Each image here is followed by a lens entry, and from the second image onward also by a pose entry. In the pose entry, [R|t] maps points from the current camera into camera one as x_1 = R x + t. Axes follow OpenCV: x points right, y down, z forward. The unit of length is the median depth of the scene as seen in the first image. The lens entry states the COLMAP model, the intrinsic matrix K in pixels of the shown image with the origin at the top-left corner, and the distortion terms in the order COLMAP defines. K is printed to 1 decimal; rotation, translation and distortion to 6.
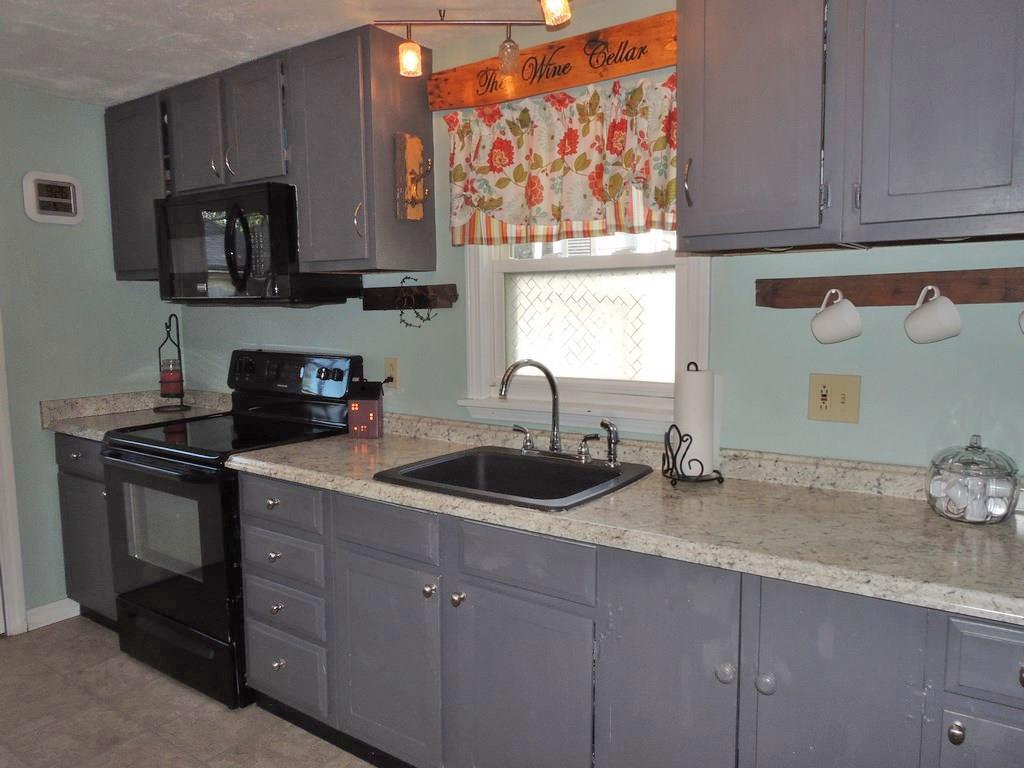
lens RADIAL K [[732.9, 0, 512.0], [0, 732.9, 384.0], [0, 0, 1]] dist [0.001521, -0.002404]
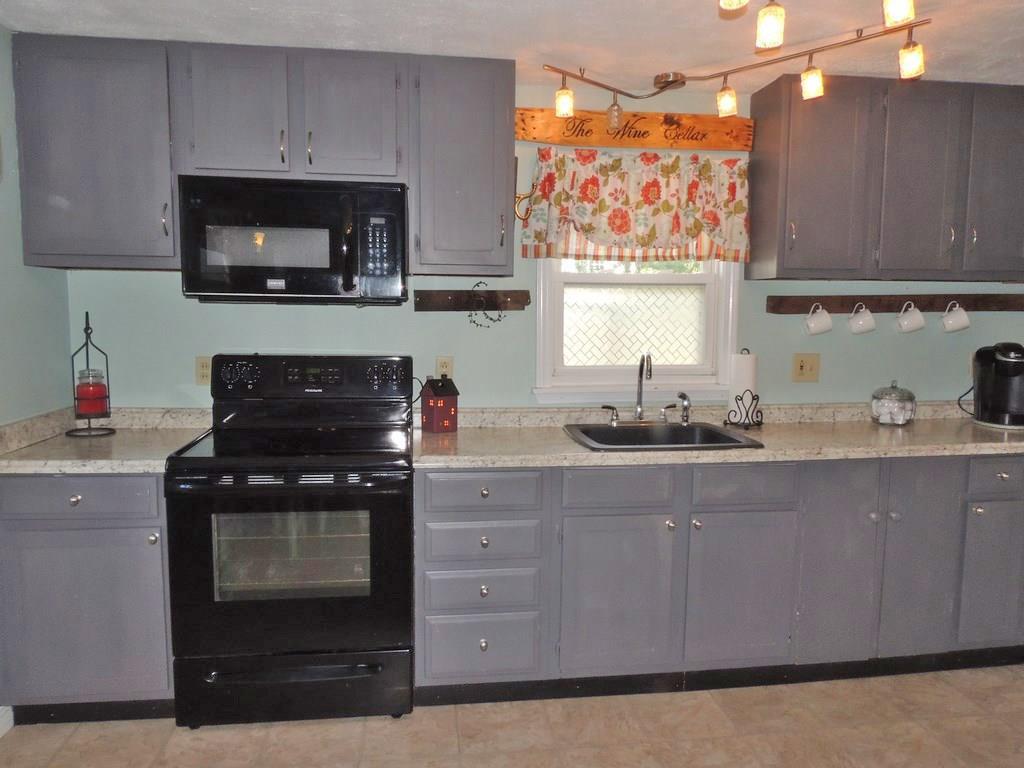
lens RADIAL K [[732.9, 0, 512.0], [0, 732.9, 384.0], [0, 0, 1]] dist [0.001521, -0.002404]
pose [[0.734045, -0.047461, 0.677441, -1.004050], [0.059866, 0.998194, 0.005065, 0.006202], [-0.676457, 0.036838, 0.735560, 0.184623]]
